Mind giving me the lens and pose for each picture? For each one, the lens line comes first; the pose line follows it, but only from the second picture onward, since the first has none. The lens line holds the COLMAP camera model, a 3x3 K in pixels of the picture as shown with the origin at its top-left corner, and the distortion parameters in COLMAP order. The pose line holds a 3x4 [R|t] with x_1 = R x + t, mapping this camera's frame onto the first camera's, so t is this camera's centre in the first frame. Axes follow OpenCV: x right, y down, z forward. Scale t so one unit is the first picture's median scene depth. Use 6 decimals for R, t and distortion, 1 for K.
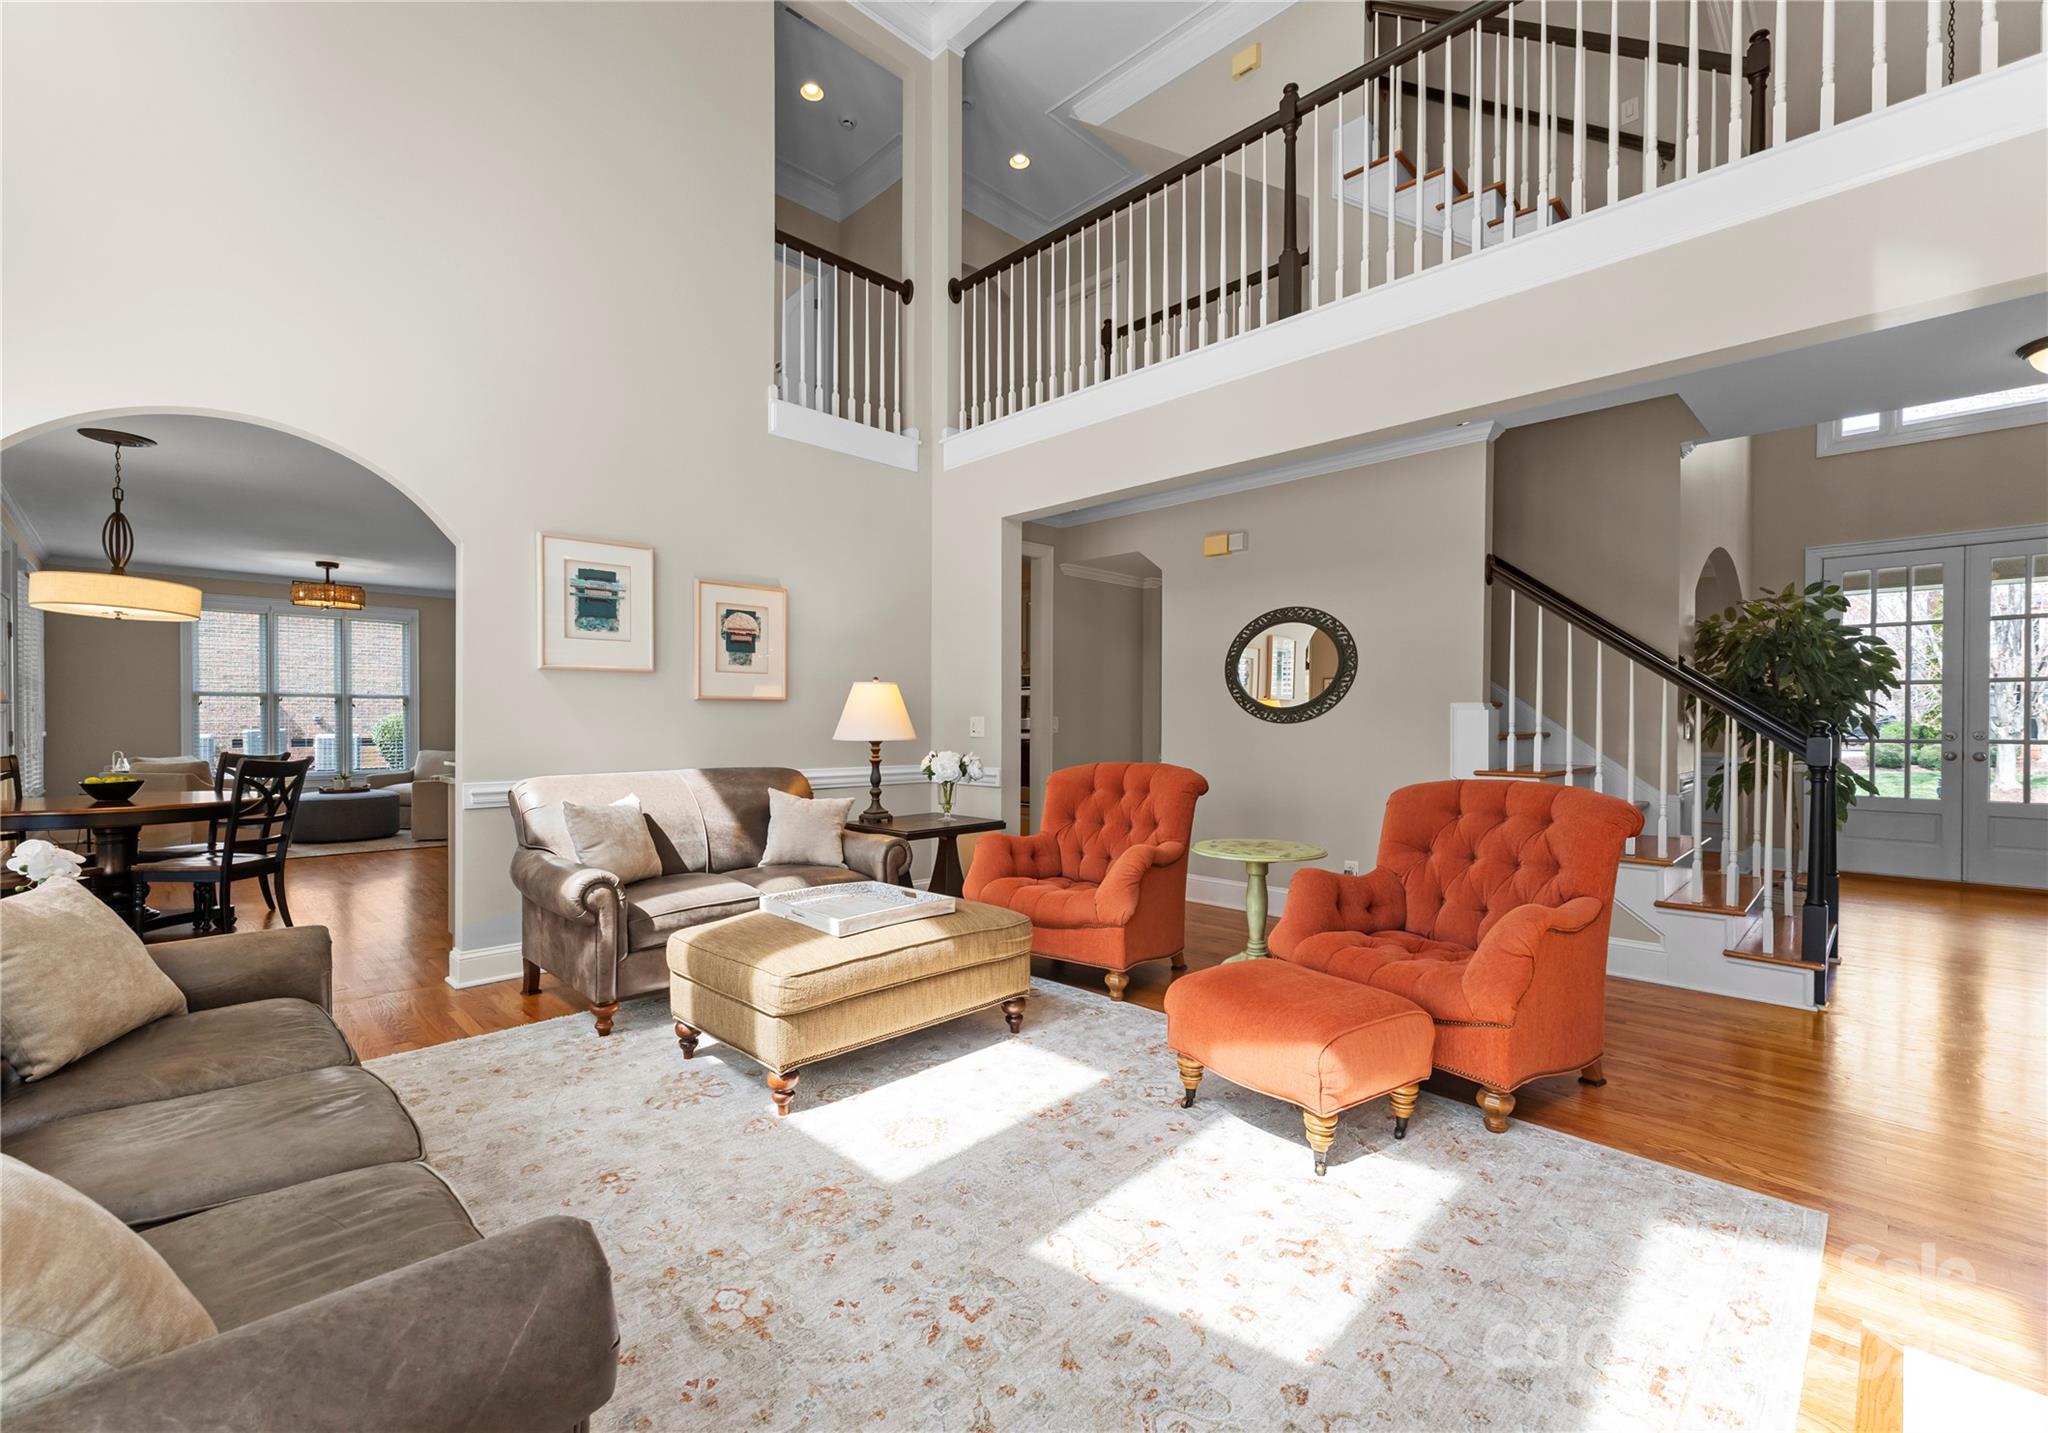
lens RADIAL K [[869.9, 0, 1024.0], [0, 869.9, 716.5], [0, 0, 1]] dist [-0.005868, -0.000174]
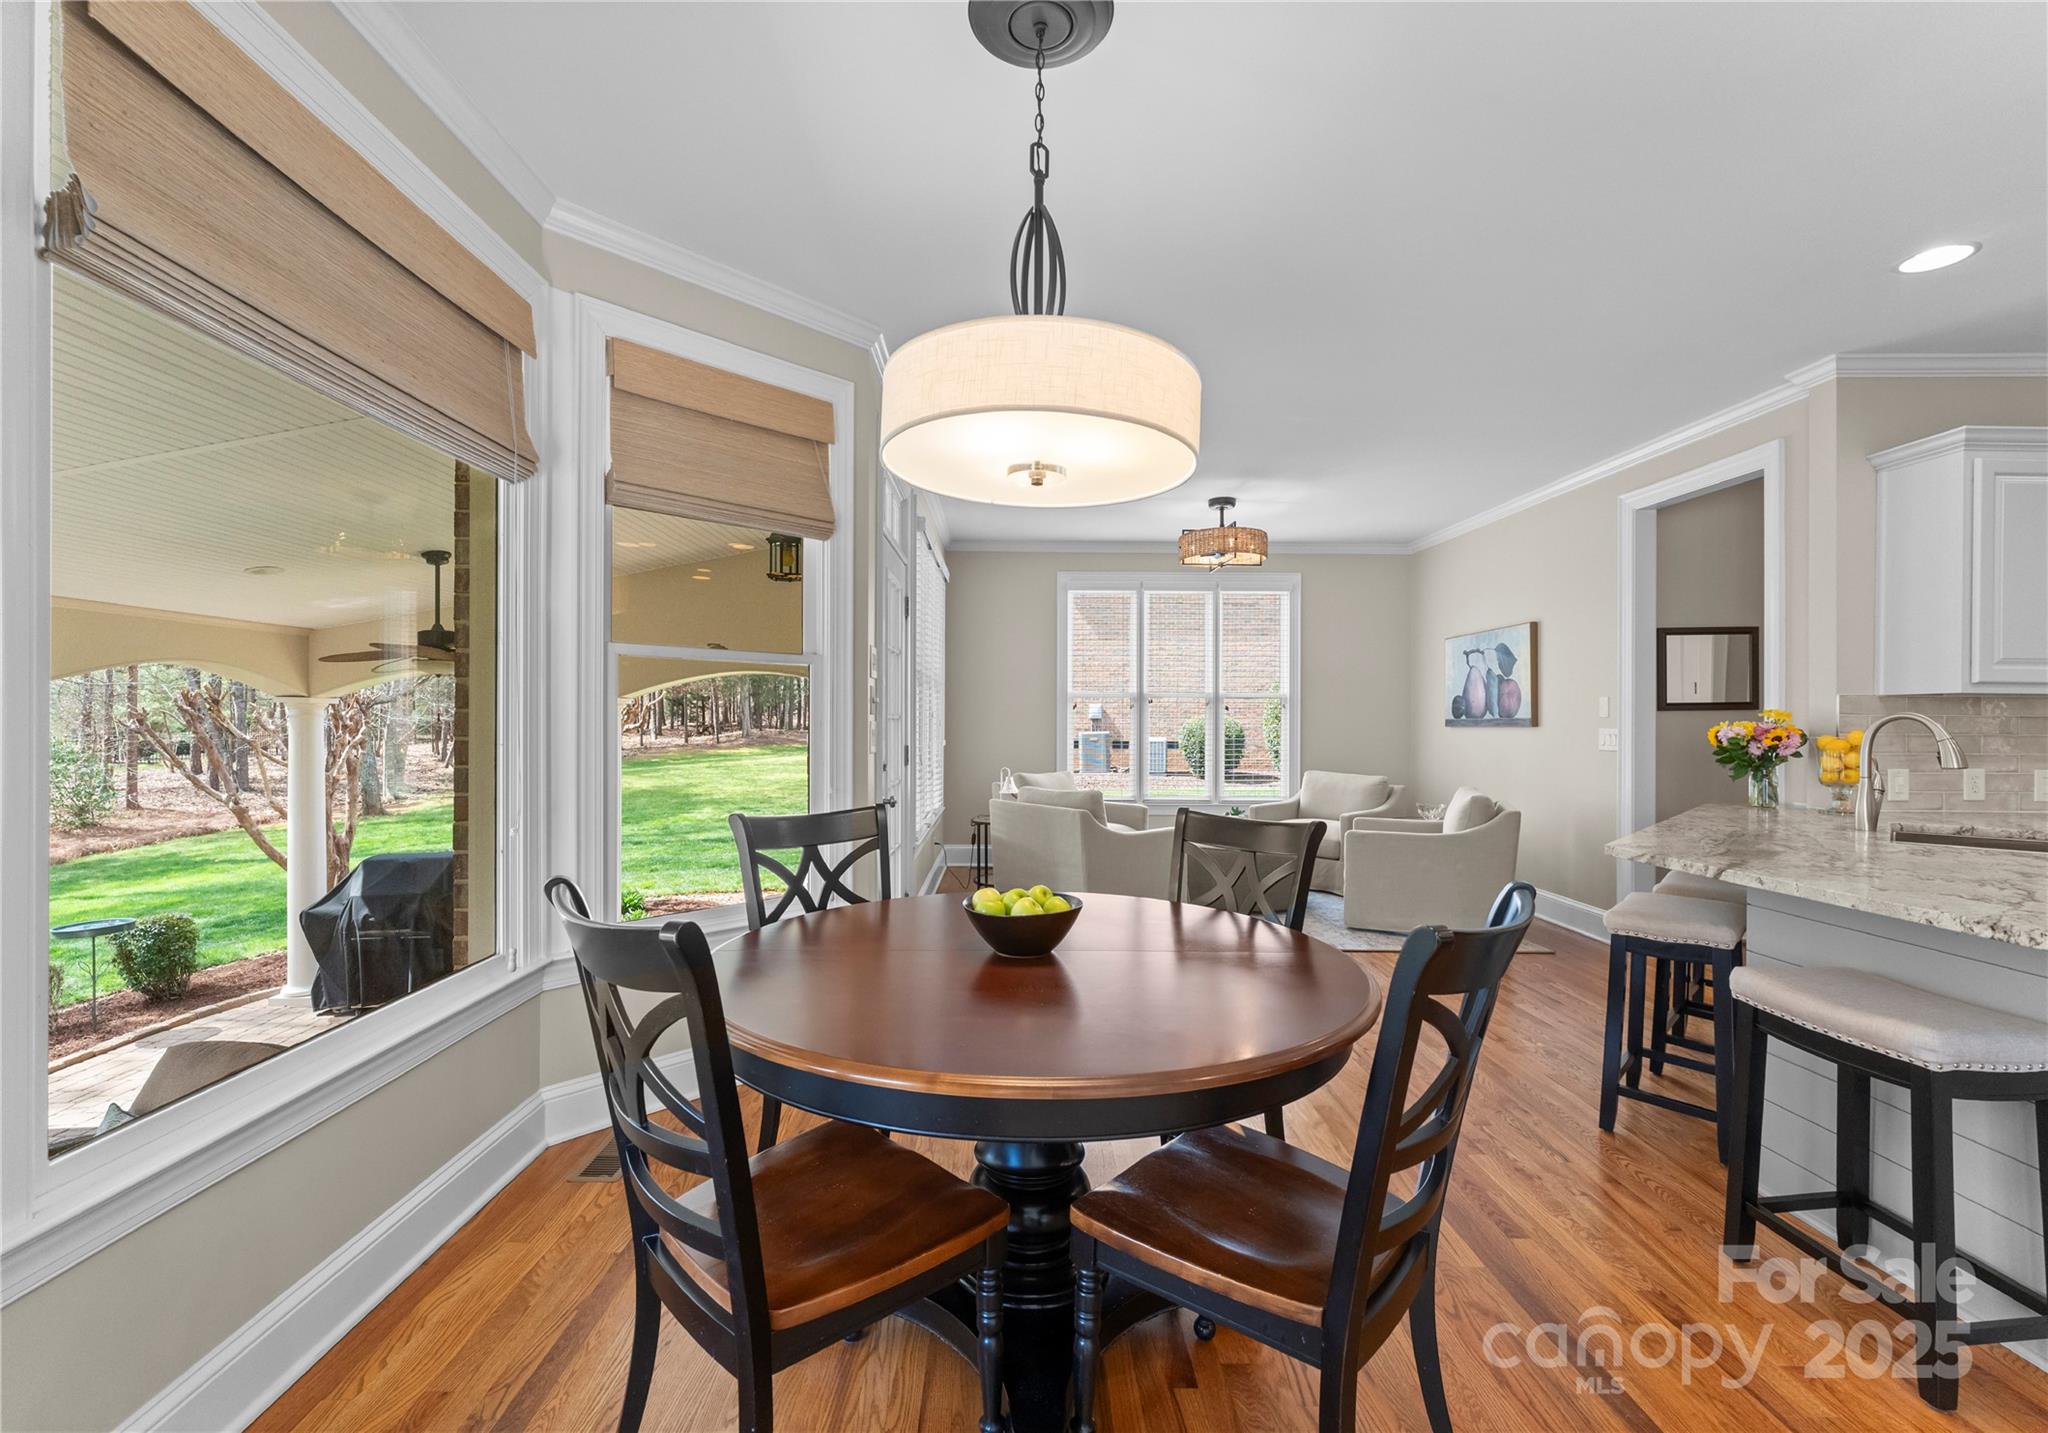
lens RADIAL K [[869.9, 0, 1024.0], [0, 869.9, 716.5], [0, 0, 1]] dist [-0.005868, -0.000174]
pose [[0.714481, 0.008408, -0.699604, -0.432208], [-0.010879, 0.999940, 0.000907, -0.005859], [0.699570, 0.006963, 0.714530, 0.398738]]
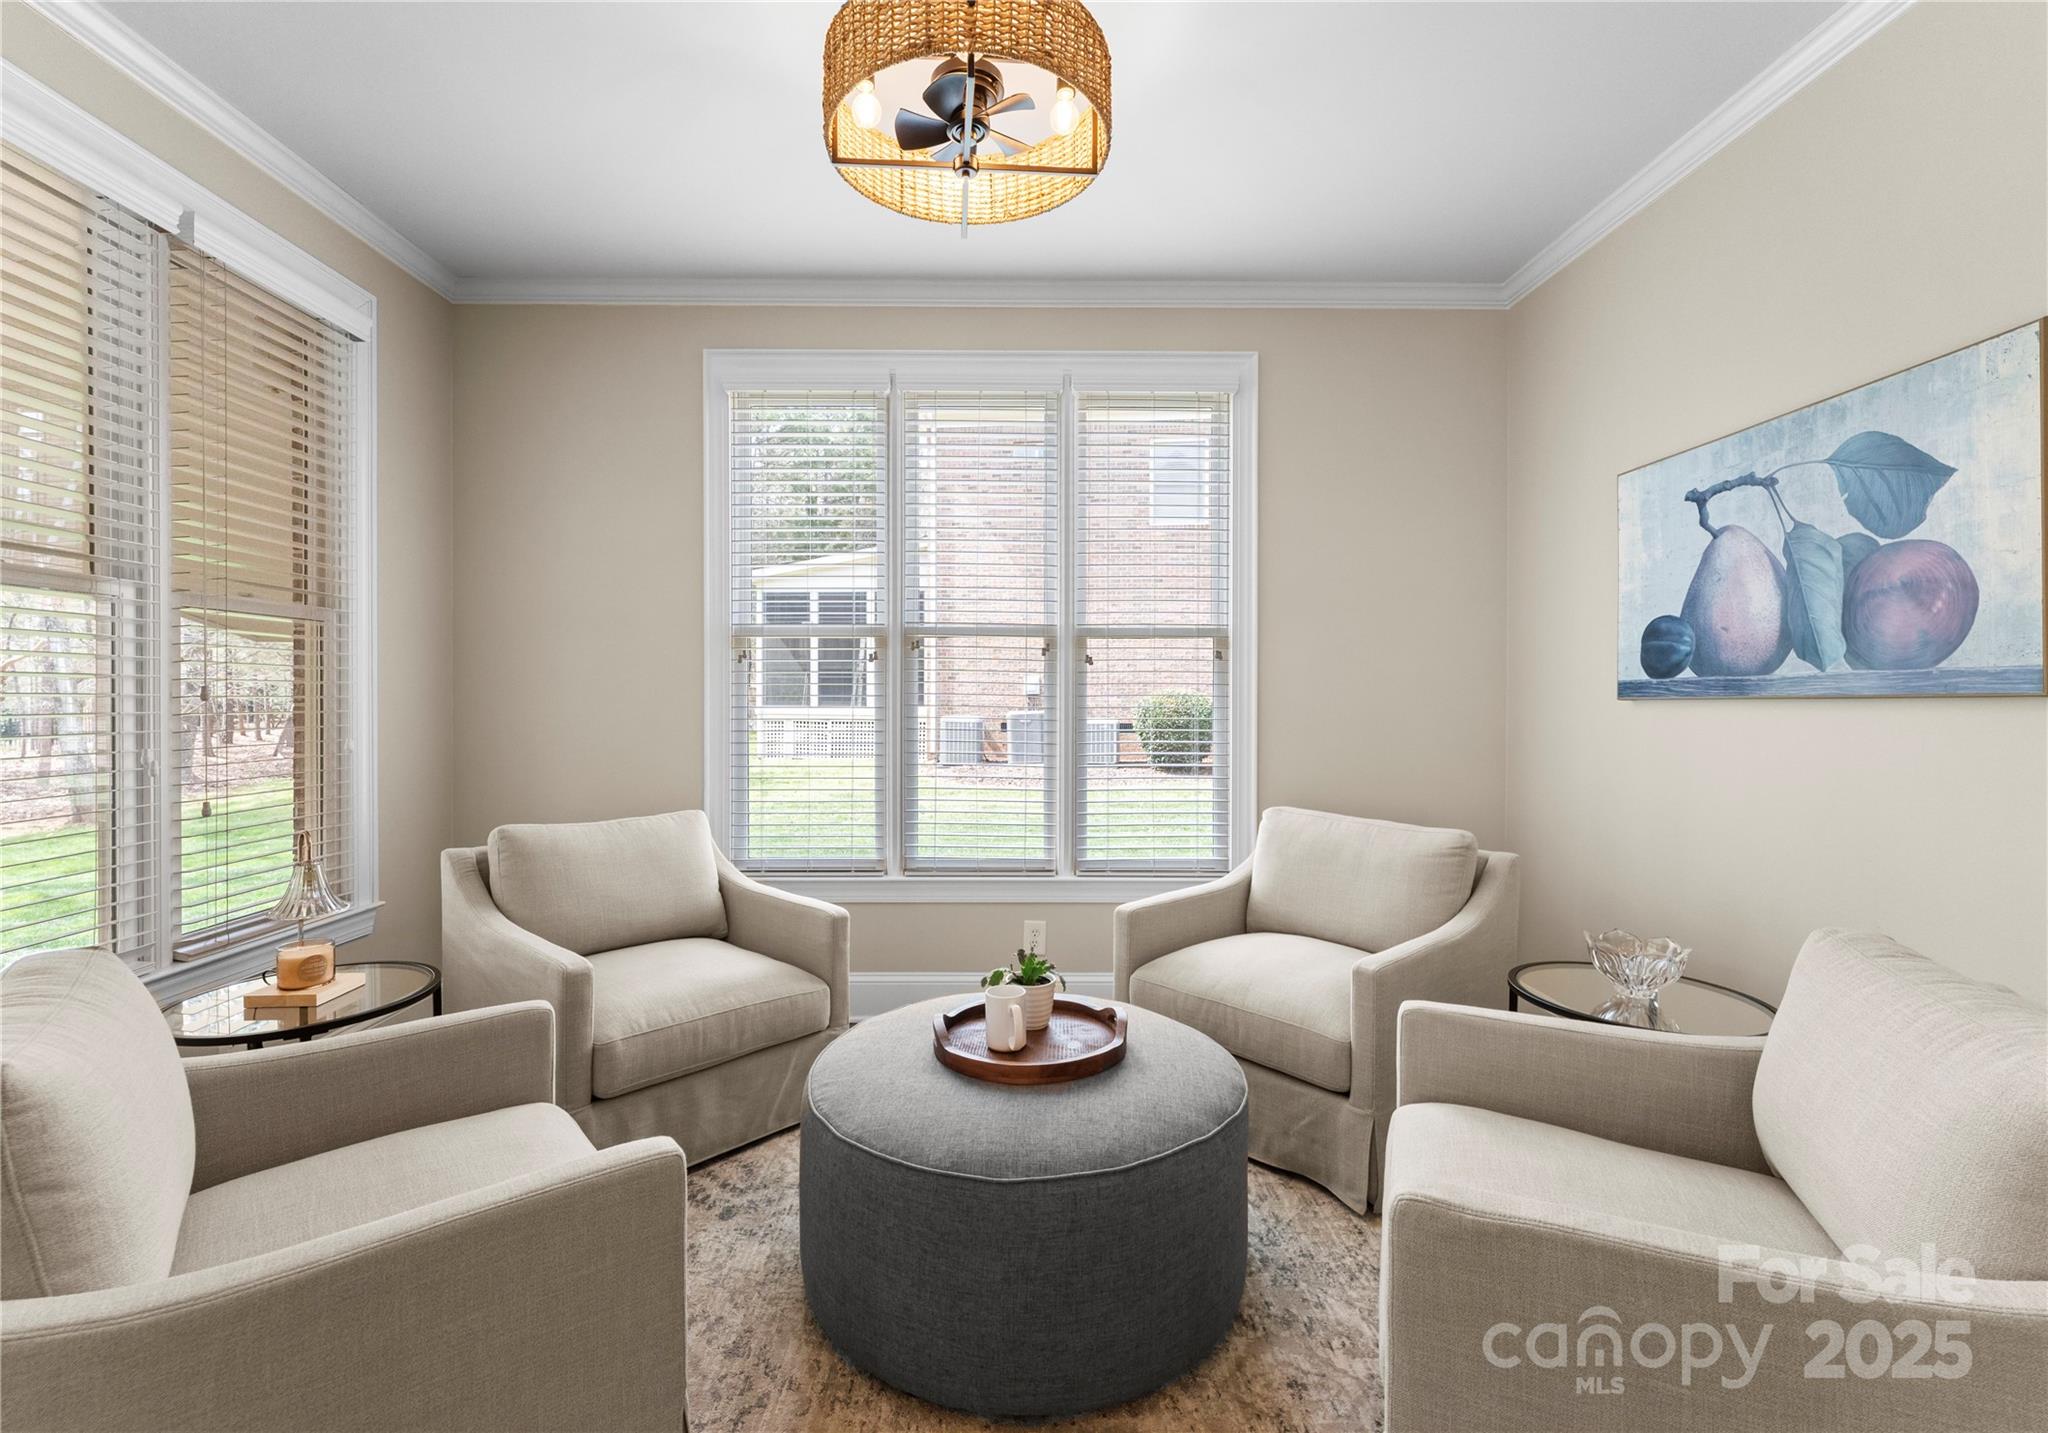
lens RADIAL K [[865.7, 0, 1024.0], [0, 865.7, 716.5], [0, 0, 1]] dist [-0.035359, -0.000226]
pose [[0.716124, 0.022061, -0.697624, -0.664579], [-0.006010, 0.999658, 0.025443, -0.000393], [0.697947, -0.014028, 0.716012, 0.895852]]
